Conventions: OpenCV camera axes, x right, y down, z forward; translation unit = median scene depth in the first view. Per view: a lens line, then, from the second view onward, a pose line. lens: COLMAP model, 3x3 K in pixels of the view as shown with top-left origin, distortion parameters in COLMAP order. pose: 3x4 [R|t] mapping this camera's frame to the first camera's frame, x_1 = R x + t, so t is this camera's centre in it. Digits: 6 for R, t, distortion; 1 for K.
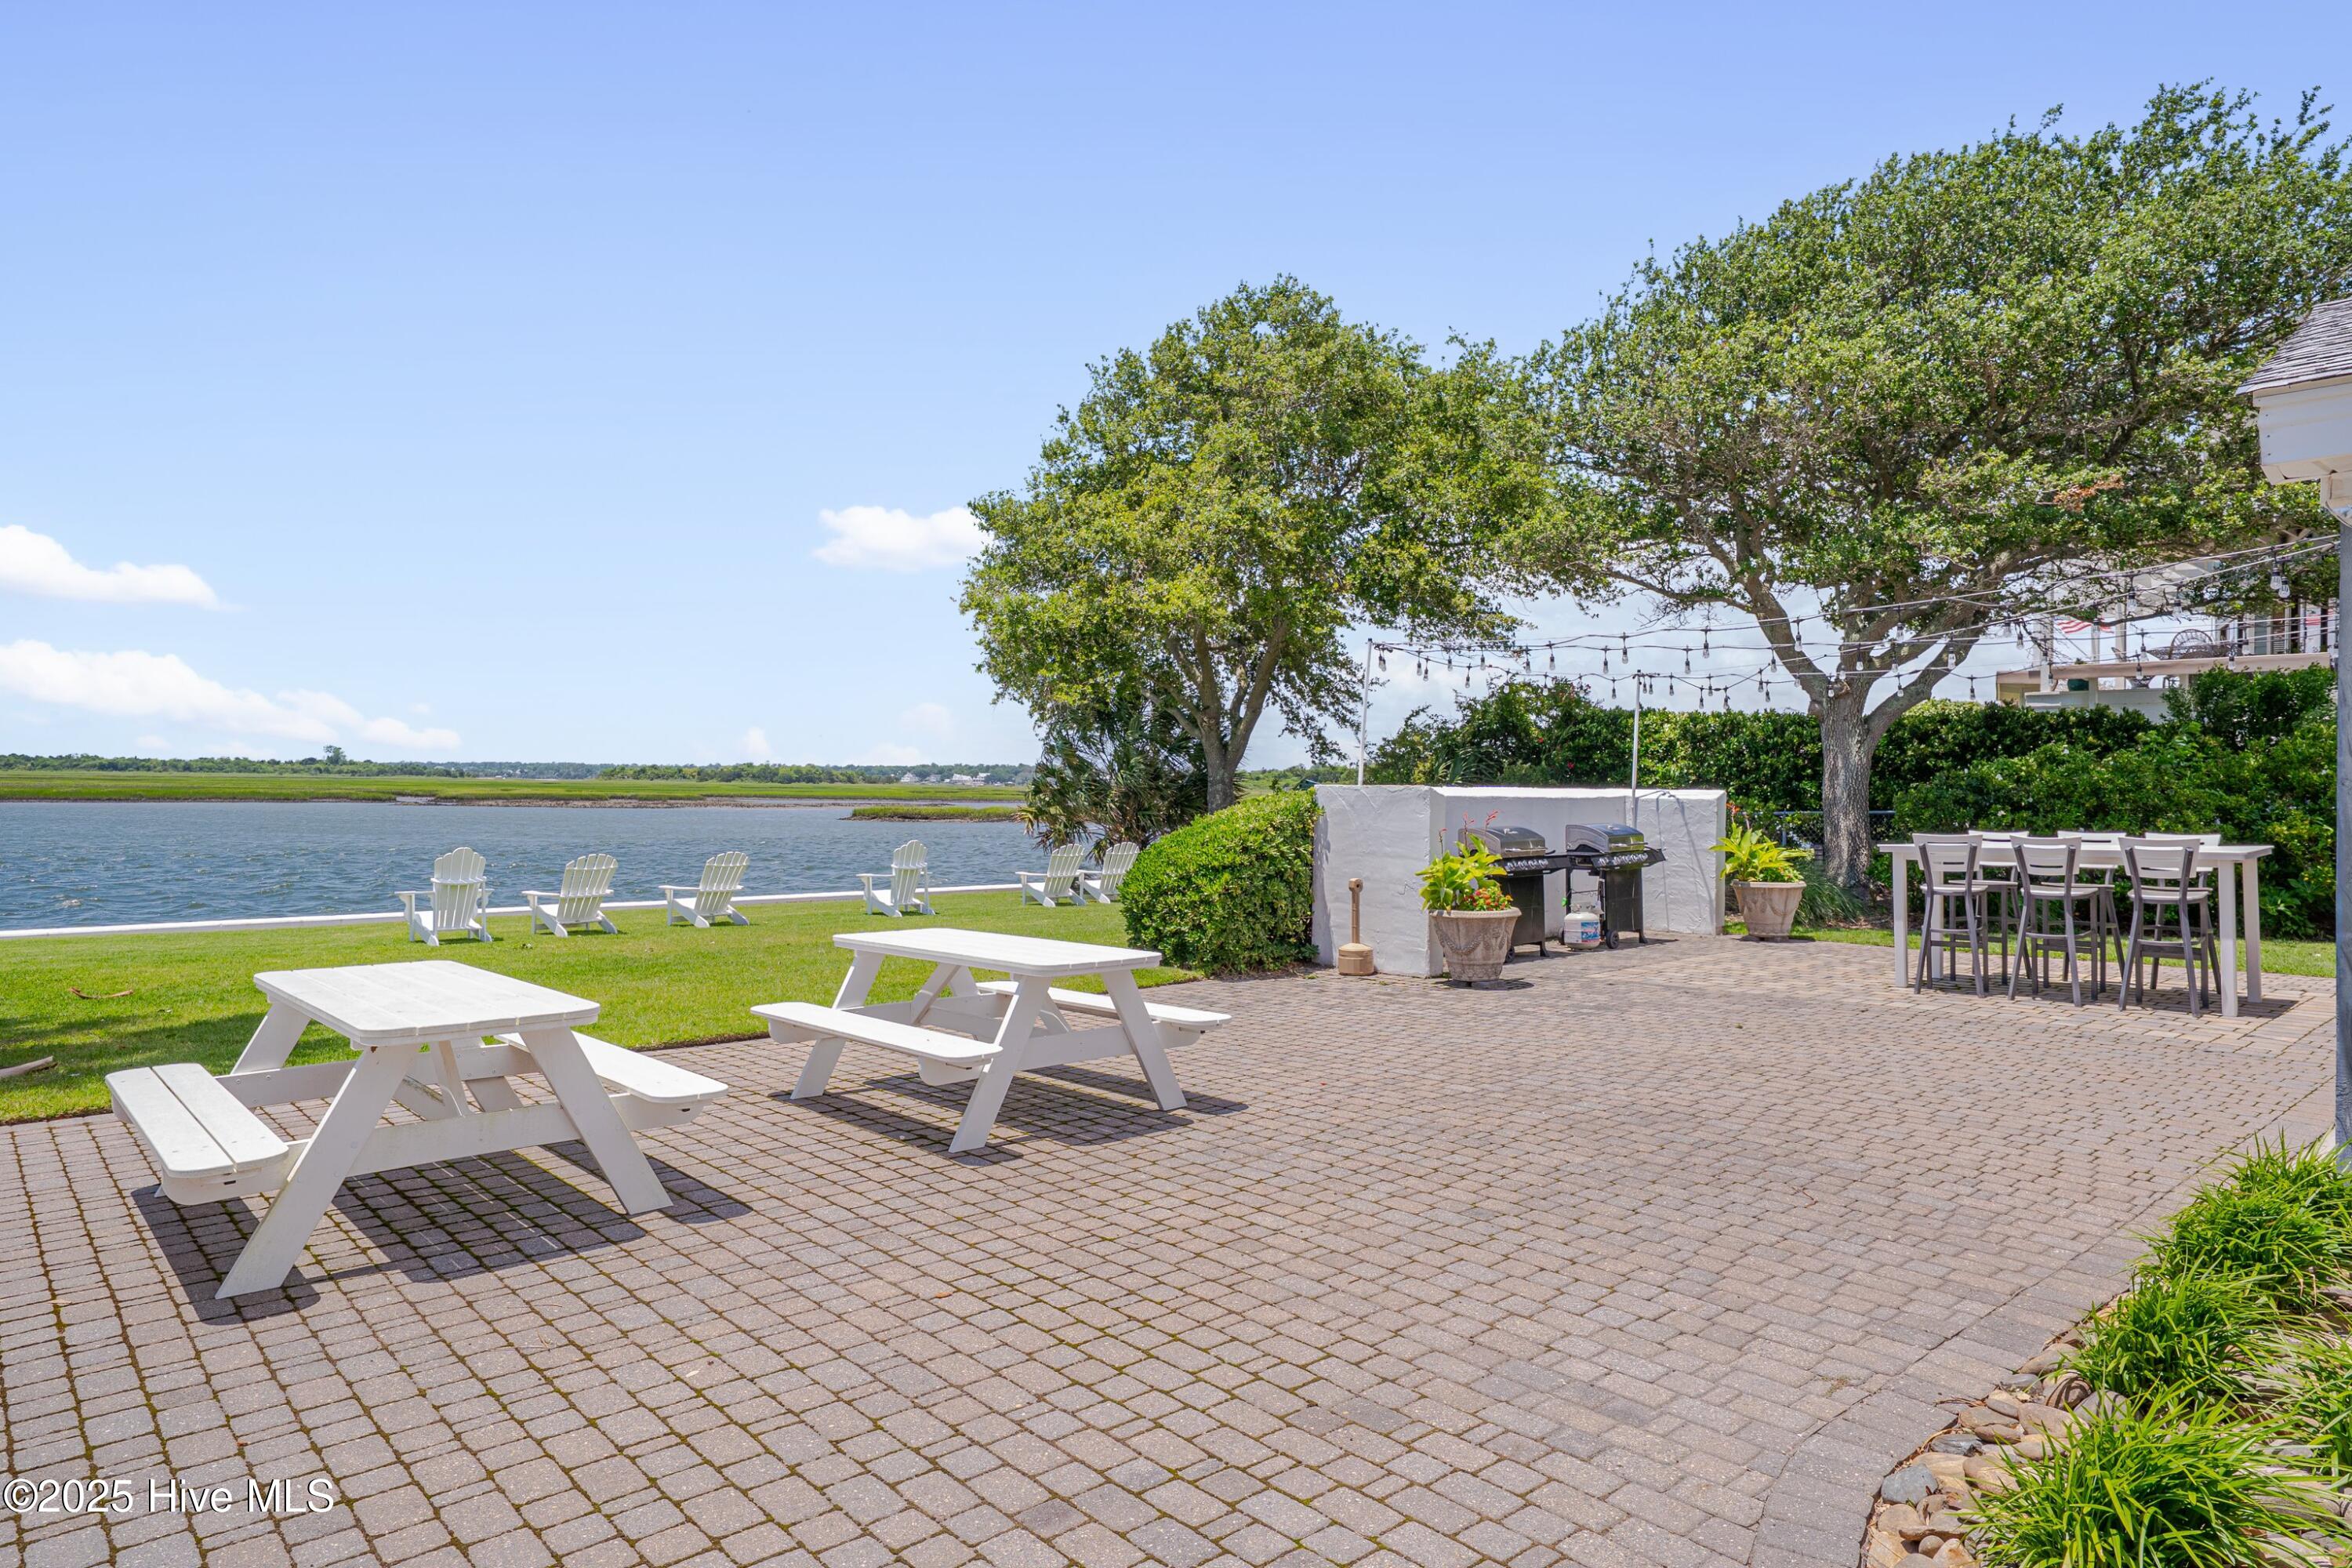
lens RADIAL K [[1315.7, 0, 1077.7], [0, 1315.7, 810.4], [0, 0, 1]] dist [0.014635, -0.000247]
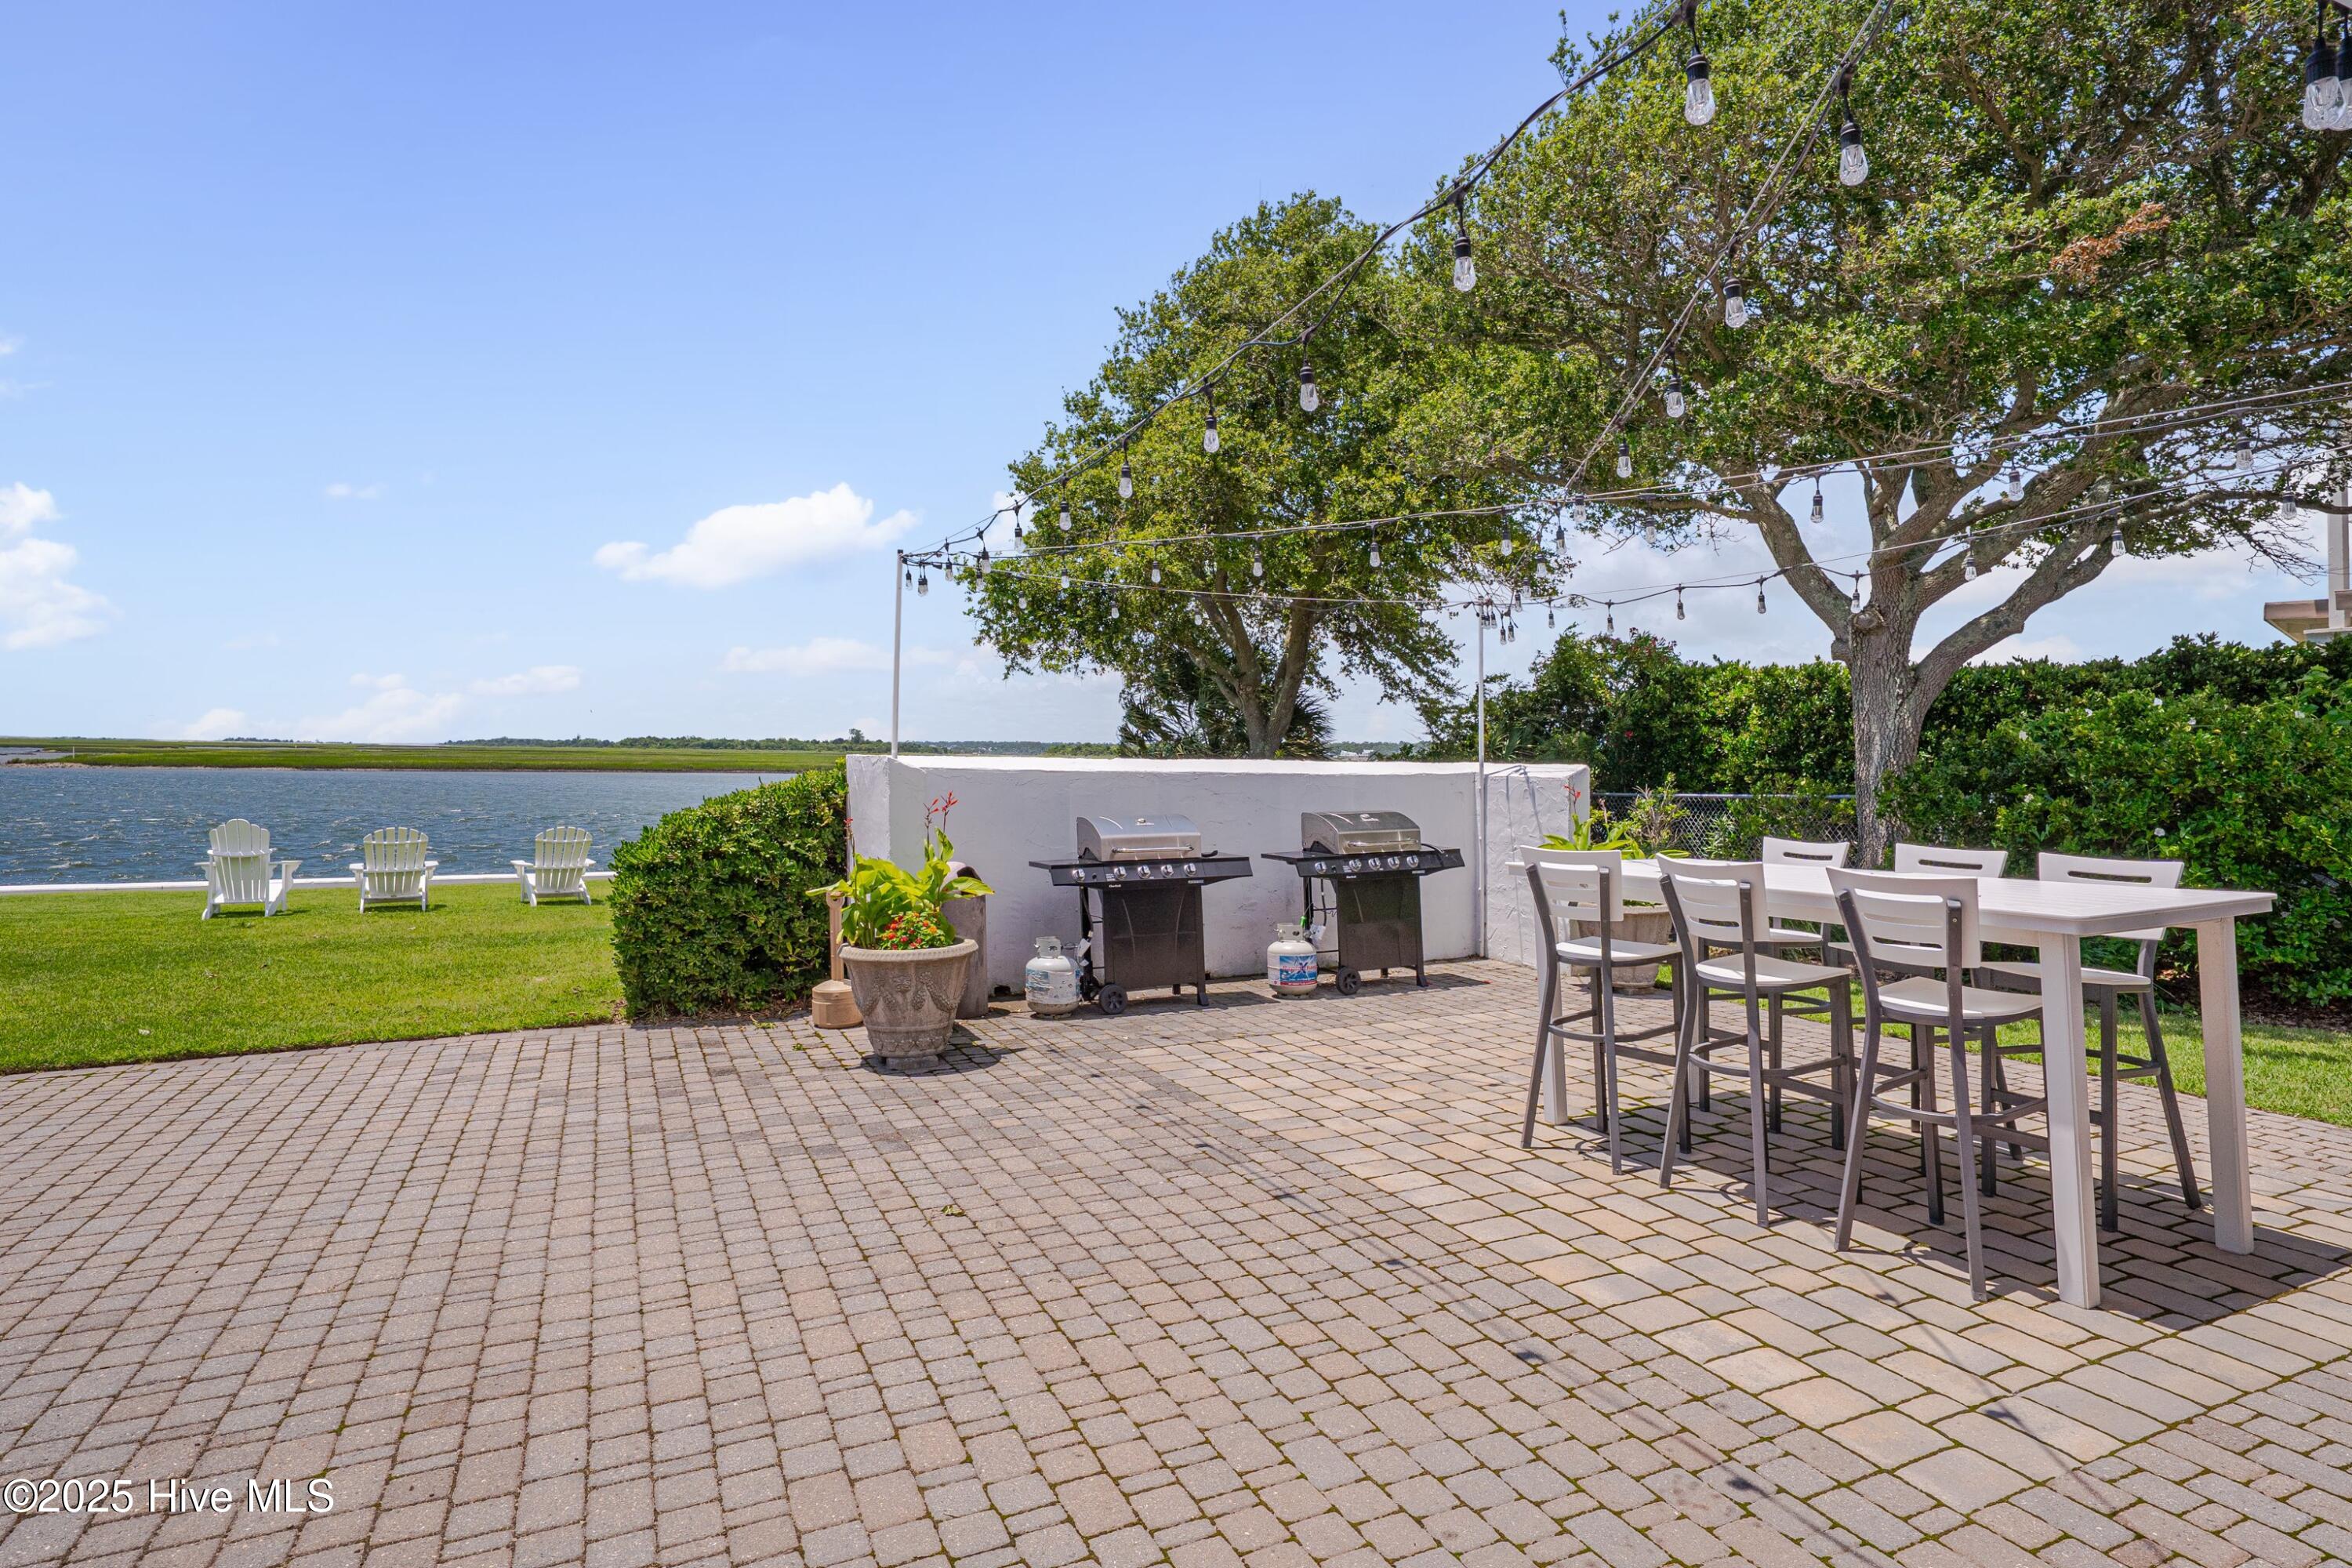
lens RADIAL K [[1144.8, 0, 1176.0], [0, 1144.8, 784.0], [0, 0, 1]] dist [-0.002598, 0.001604]
pose [[0.964811, 0.007234, -0.262845, 0.288359], [-0.006947, 0.999974, 0.002021, -0.003354], [0.262852, -0.000124, 0.964836, 0.241189]]
